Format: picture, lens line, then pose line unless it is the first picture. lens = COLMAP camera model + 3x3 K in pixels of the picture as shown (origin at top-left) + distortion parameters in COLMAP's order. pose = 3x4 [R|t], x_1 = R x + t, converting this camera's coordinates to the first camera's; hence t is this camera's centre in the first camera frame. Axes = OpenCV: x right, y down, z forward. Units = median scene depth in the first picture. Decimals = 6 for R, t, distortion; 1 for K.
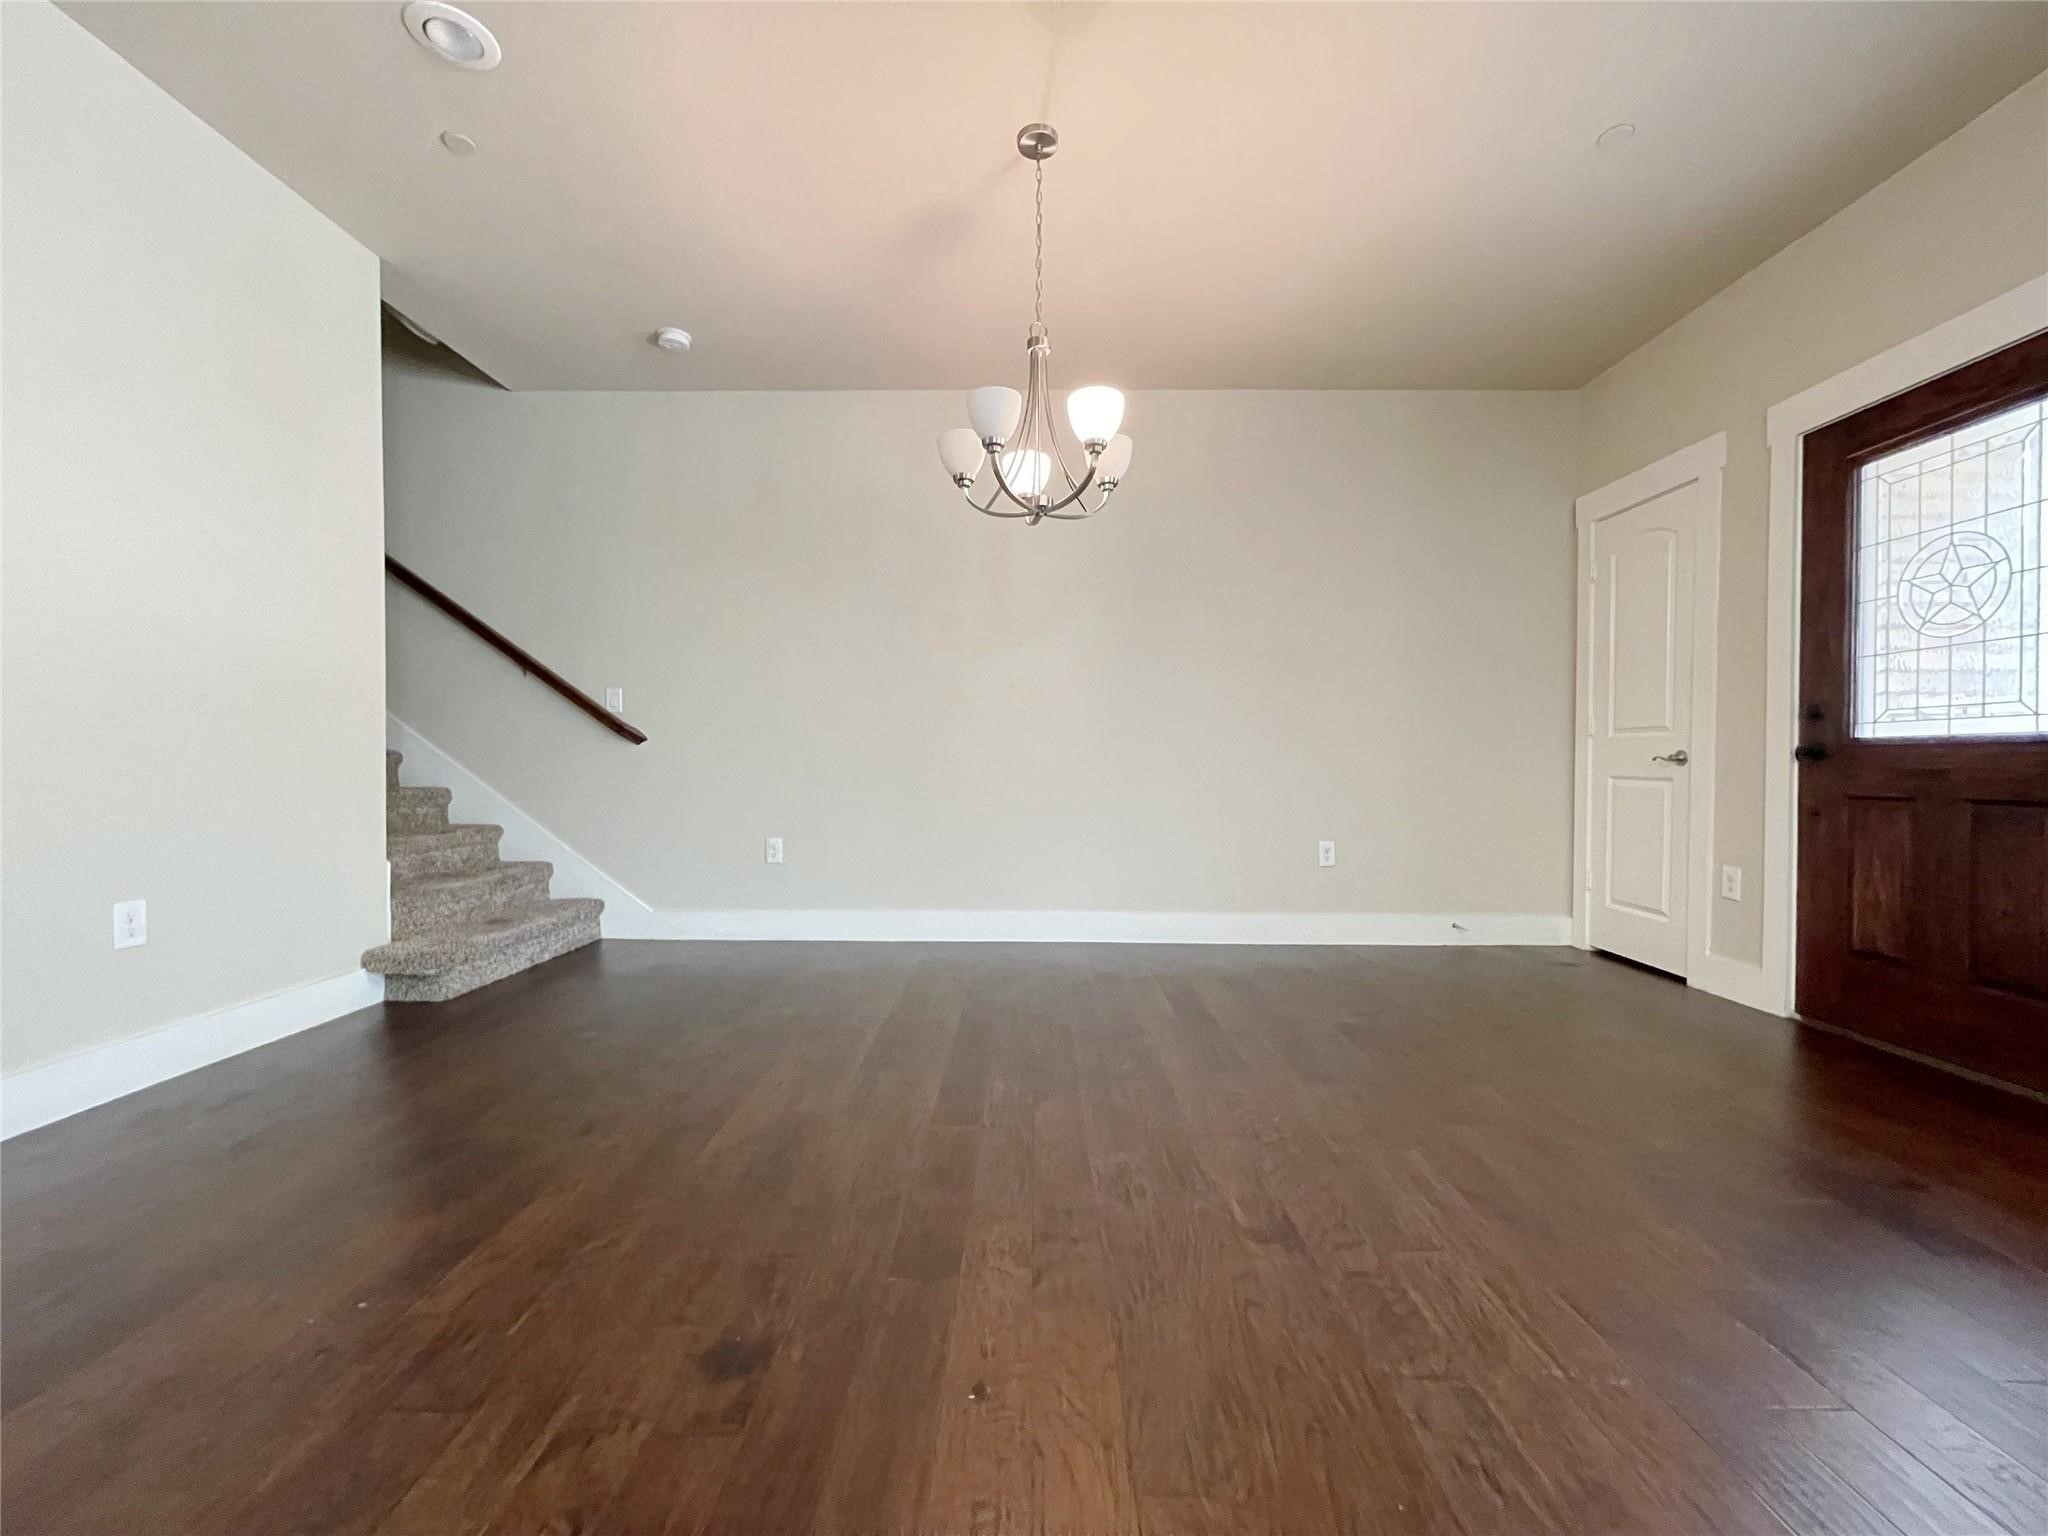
lens RADIAL K [[832.7, 0, 1017.6], [0, 832.7, 759.2], [0, 0, 1]] dist [-0.006397, 0.001893]
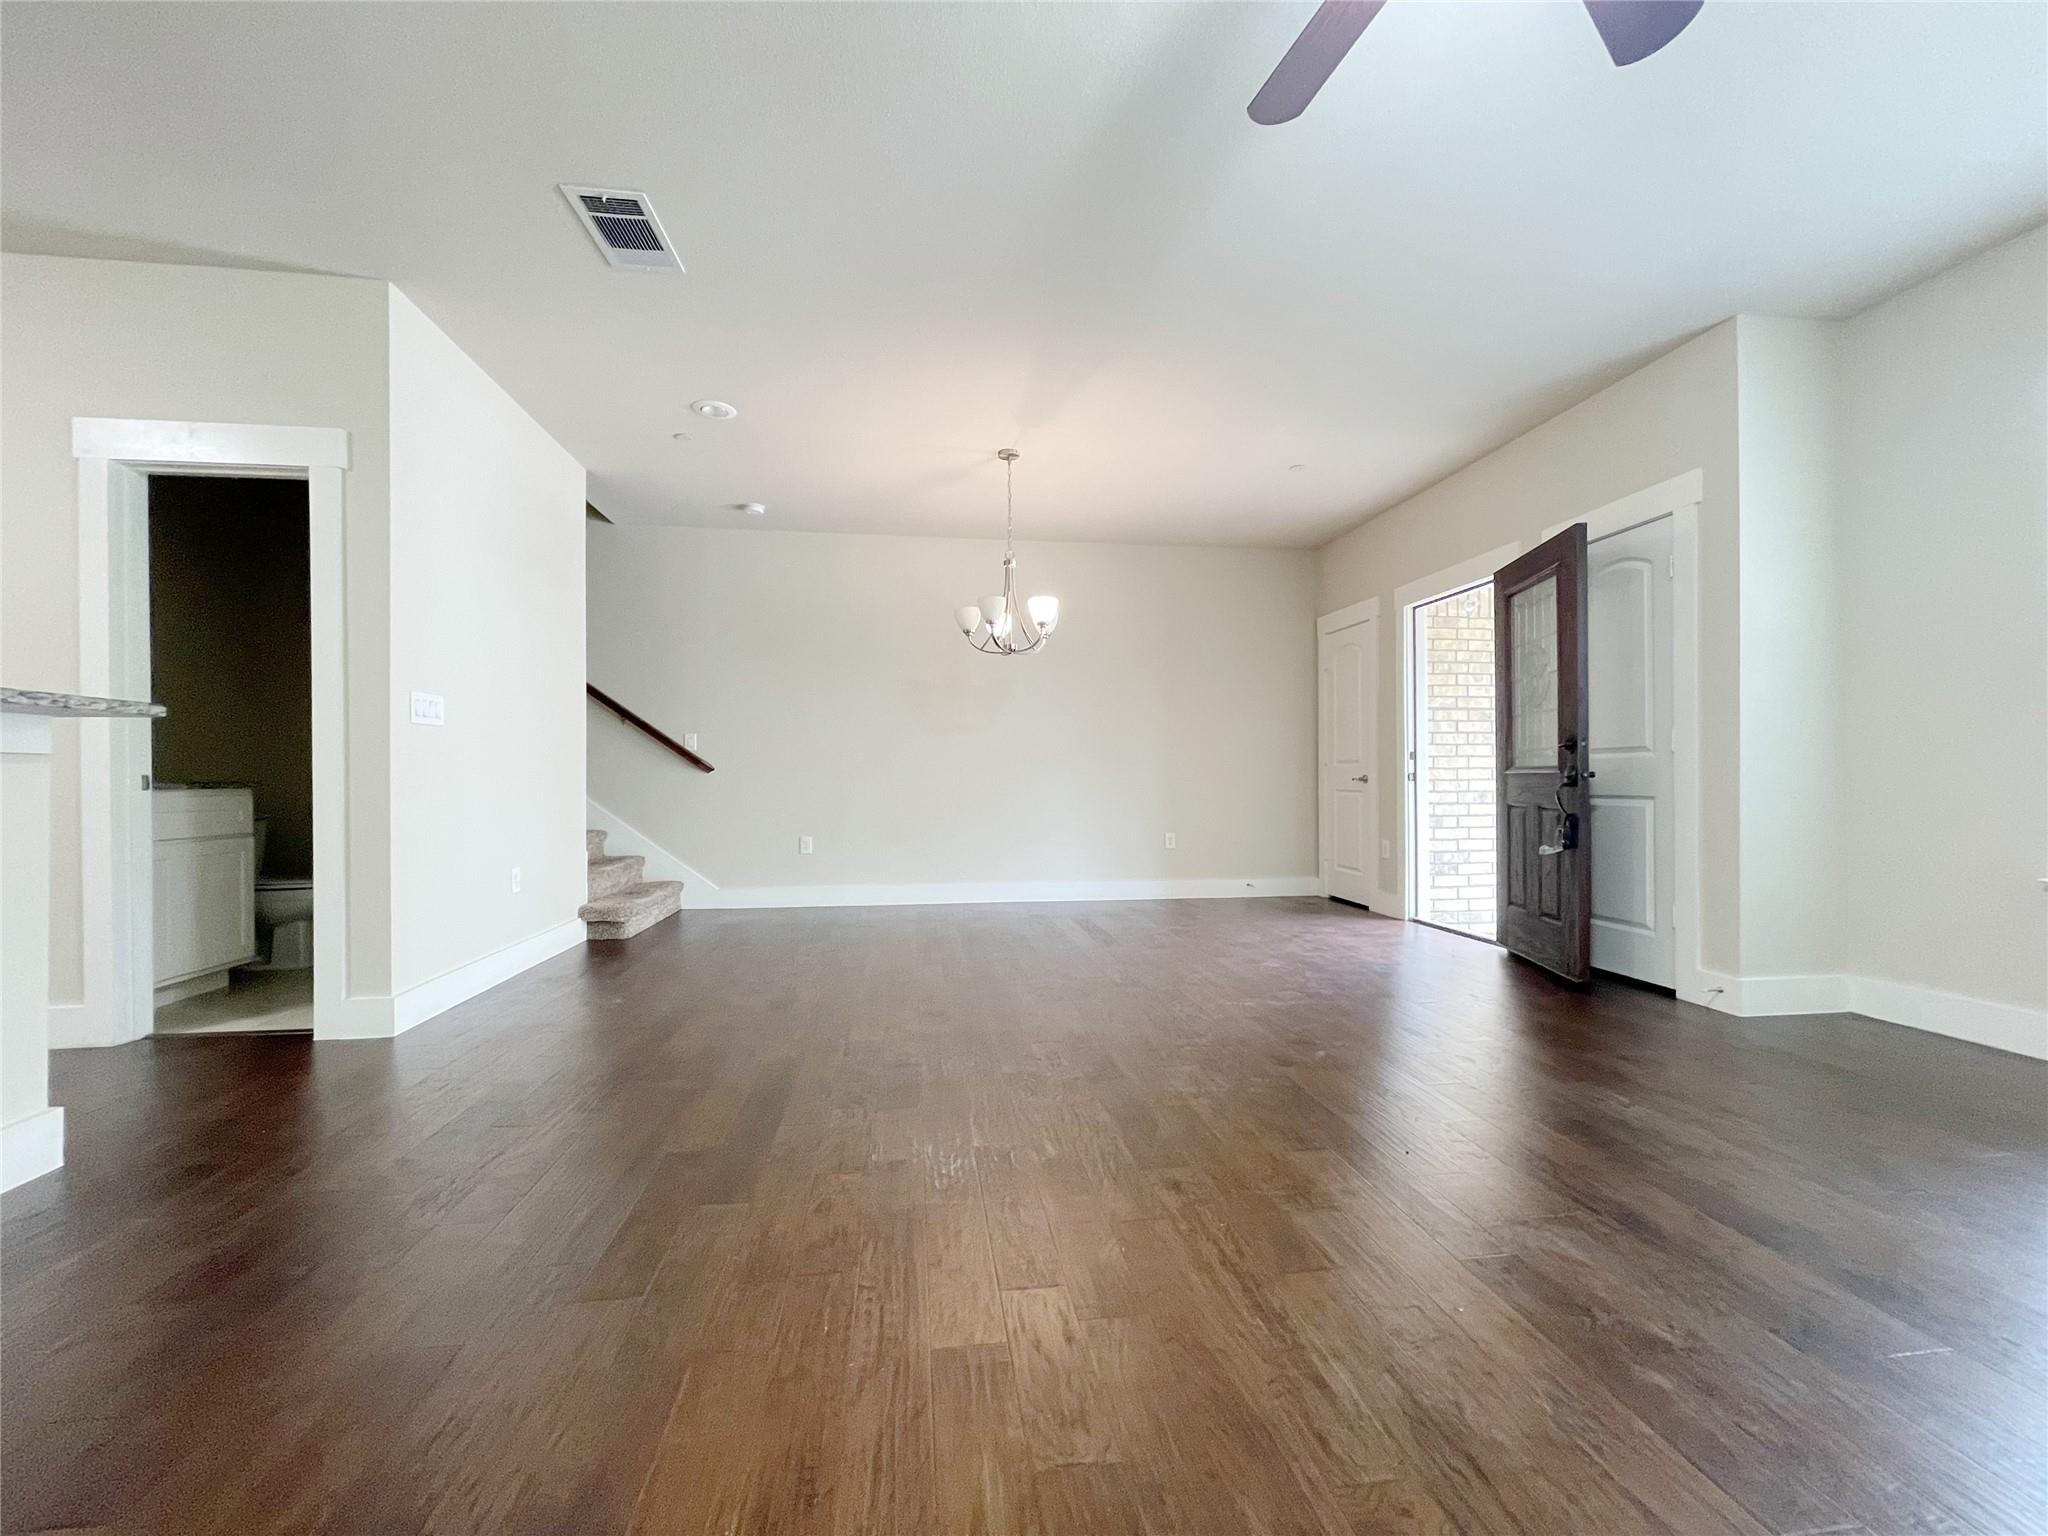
lens RADIAL K [[832.7, 0, 1030.8], [0, 832.7, 778.5], [0, 0, 1]] dist [-0.006397, 0.001893]
pose [[0.988076, -0.006035, 0.153851, -0.154180], [0.005567, 0.999978, 0.003471, -0.012318], [-0.153869, -0.002573, 0.988088, -0.607432]]
